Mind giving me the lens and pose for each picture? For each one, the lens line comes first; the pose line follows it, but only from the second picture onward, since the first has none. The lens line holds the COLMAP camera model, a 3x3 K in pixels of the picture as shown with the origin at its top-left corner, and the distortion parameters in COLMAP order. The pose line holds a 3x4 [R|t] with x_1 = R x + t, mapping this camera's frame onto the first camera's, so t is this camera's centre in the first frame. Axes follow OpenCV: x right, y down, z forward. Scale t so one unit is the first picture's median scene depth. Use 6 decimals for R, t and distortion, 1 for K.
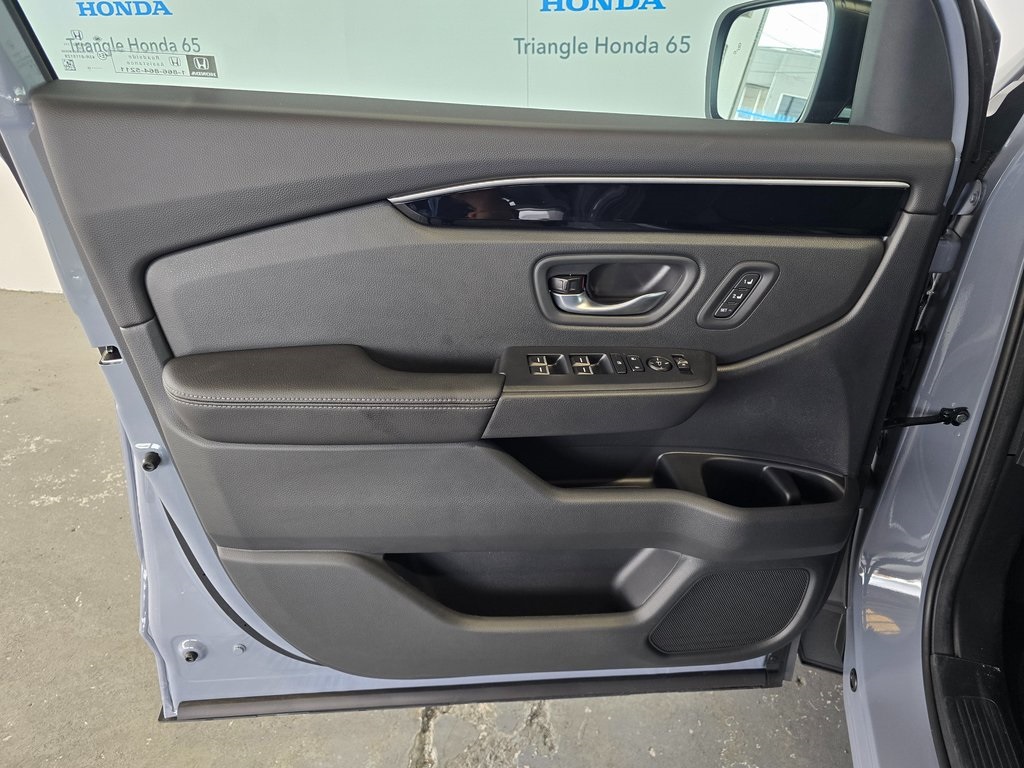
lens RADIAL K [[675.3, 0, 514.4], [0, 675.3, 389.1], [0, 0, 1]] dist [0.043812, -0.032905]
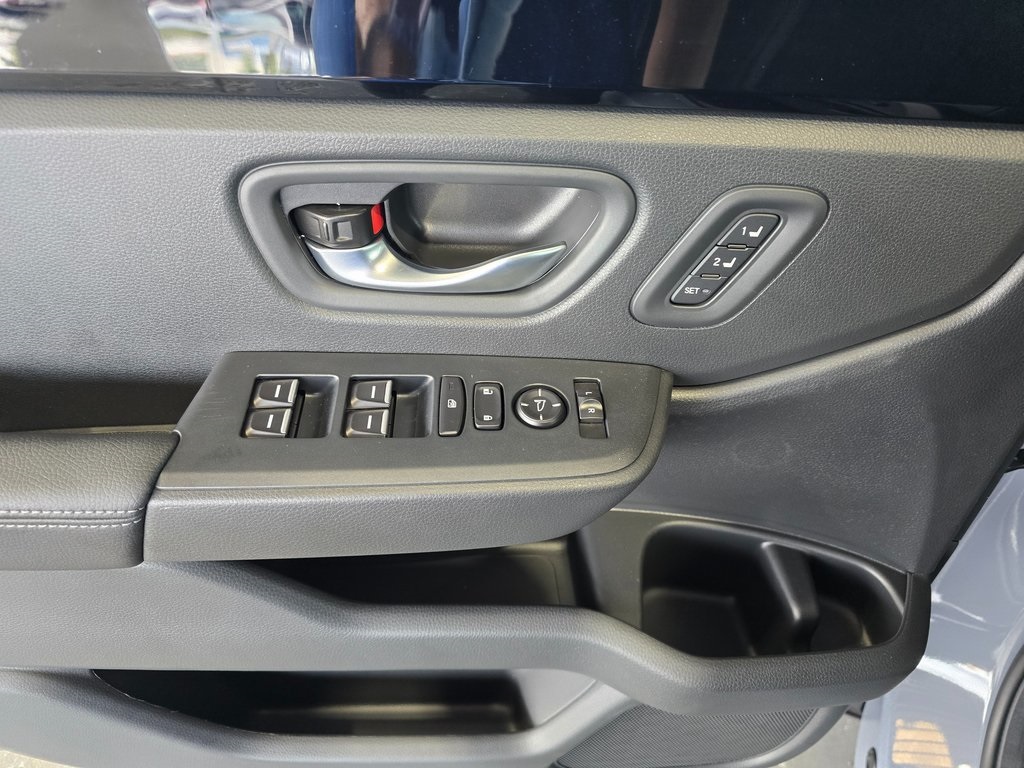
lens RADIAL K [[688.5, 0, 512.0], [0, 688.5, 384.0], [0, 0, 1]] dist [0.047374, -0.028853]
pose [[0.998140, 0.037188, -0.048313, 0.214674], [-0.025199, 0.973213, 0.228521, -0.158182], [0.055517, -0.226879, 0.972339, 0.534996]]
